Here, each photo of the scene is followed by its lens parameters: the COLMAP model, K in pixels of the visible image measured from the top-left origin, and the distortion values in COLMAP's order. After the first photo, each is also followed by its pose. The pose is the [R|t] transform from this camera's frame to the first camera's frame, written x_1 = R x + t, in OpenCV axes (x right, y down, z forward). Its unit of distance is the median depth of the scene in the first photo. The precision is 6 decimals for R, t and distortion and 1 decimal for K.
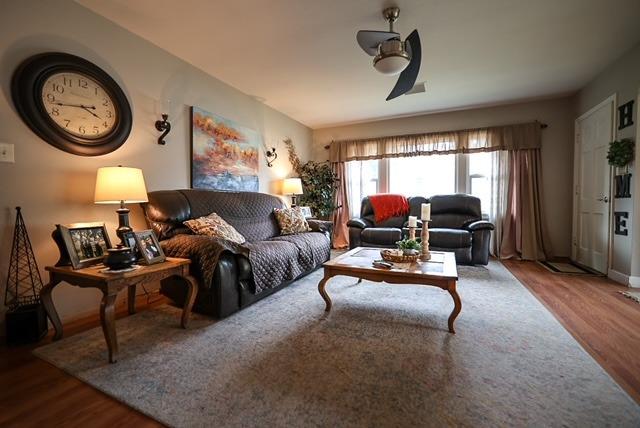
lens RADIAL K [[278.7, 0, 317.4], [0, 278.7, 214.0], [0, 0, 1]] dist [-0.019620, 0.001642]
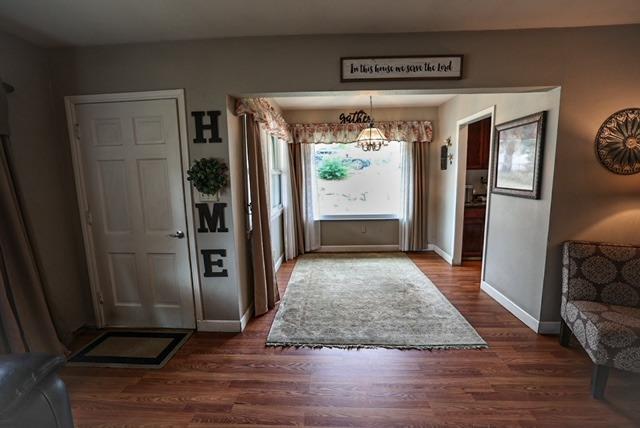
lens RADIAL K [[278.7, 0, 319.6], [0, 278.7, 212.2], [0, 0, 1]] dist [-0.019620, 0.001642]
pose [[-0.365771, -0.121203, 0.922779, 0.262463], [0.052081, 0.987265, 0.150316, -0.221570], [-0.929247, 0.103040, -0.354800, 0.987050]]
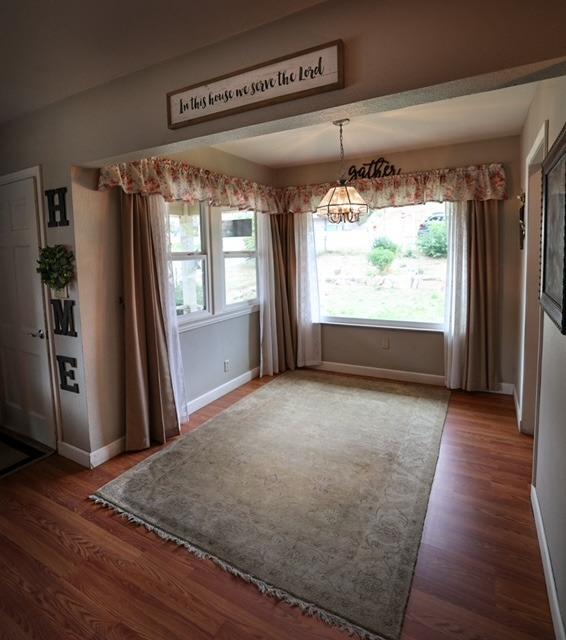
lens RADIAL K [[361.7, 0, 291.1], [0, 361.7, 279.0], [0, 0, 1]] dist [-0.033191, 0.009799]
pose [[0.080747, -0.079615, 0.993550, 0.332720], [0.062115, 0.995269, 0.074704, -0.220586], [-0.994797, 0.055683, 0.085310, 0.388064]]
